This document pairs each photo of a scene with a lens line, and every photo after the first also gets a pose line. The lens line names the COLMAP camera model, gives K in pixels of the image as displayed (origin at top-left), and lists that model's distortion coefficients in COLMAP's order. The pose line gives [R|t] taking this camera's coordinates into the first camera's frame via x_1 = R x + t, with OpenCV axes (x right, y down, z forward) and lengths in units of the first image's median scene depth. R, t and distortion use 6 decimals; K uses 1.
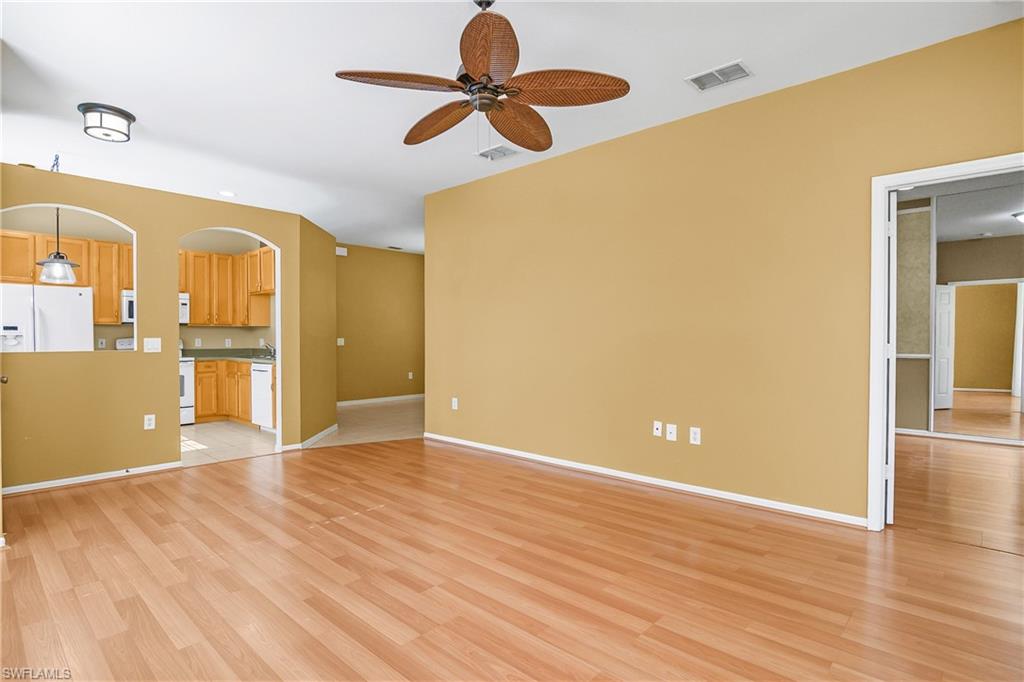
lens RADIAL K [[508.5, 0, 503.7], [0, 508.5, 344.1], [0, 0, 1]] dist [-0.025057, 0.001953]
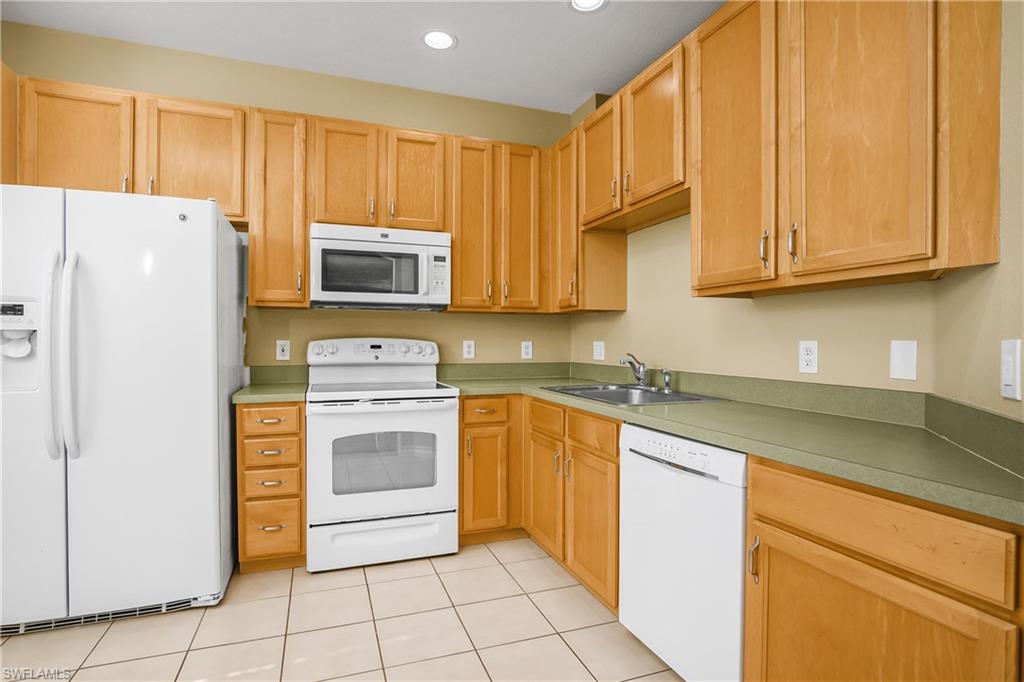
lens RADIAL K [[508.5, 0, 499.2], [0, 508.5, 346.4], [0, 0, 1]] dist [-0.025057, 0.001953]
pose [[0.881209, 0.009227, -0.472637, -0.471886], [-0.009240, 0.999955, 0.002295, -0.008889], [0.472637, 0.002344, 0.881254, 0.786416]]
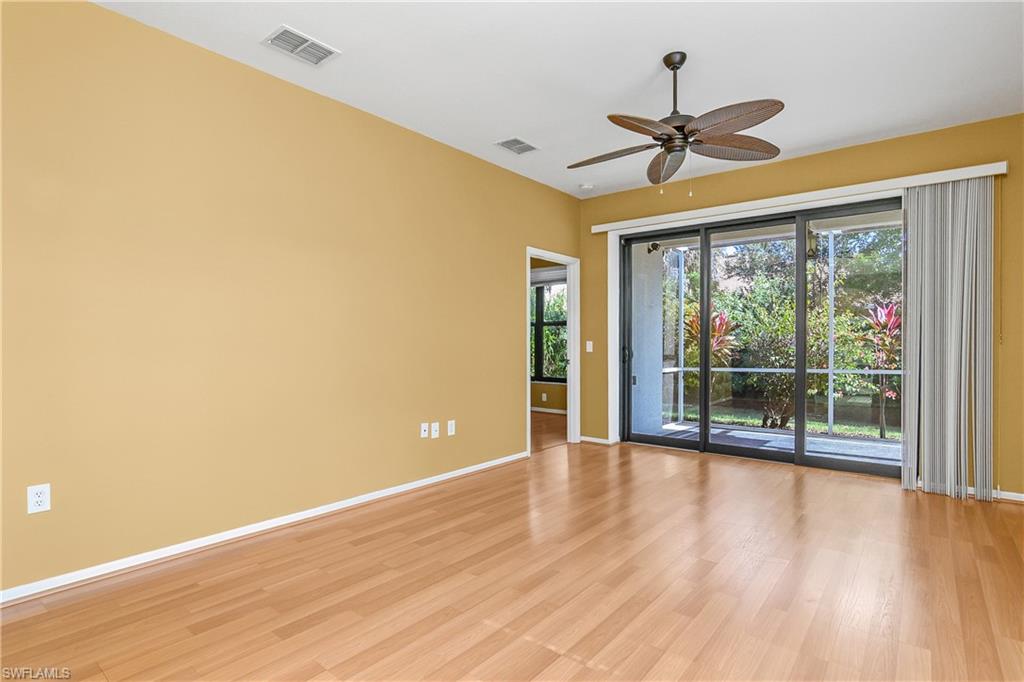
lens RADIAL K [[508.5, 0, 520.3], [0, 508.5, 345.7], [0, 0, 1]] dist [-0.025057, 0.001953]
pose [[-0.068919, -0.004591, 0.997612, -0.512346], [0.011923, 0.999914, 0.005425, -0.005681], [-0.997551, 0.012268, -0.068858, 0.608460]]
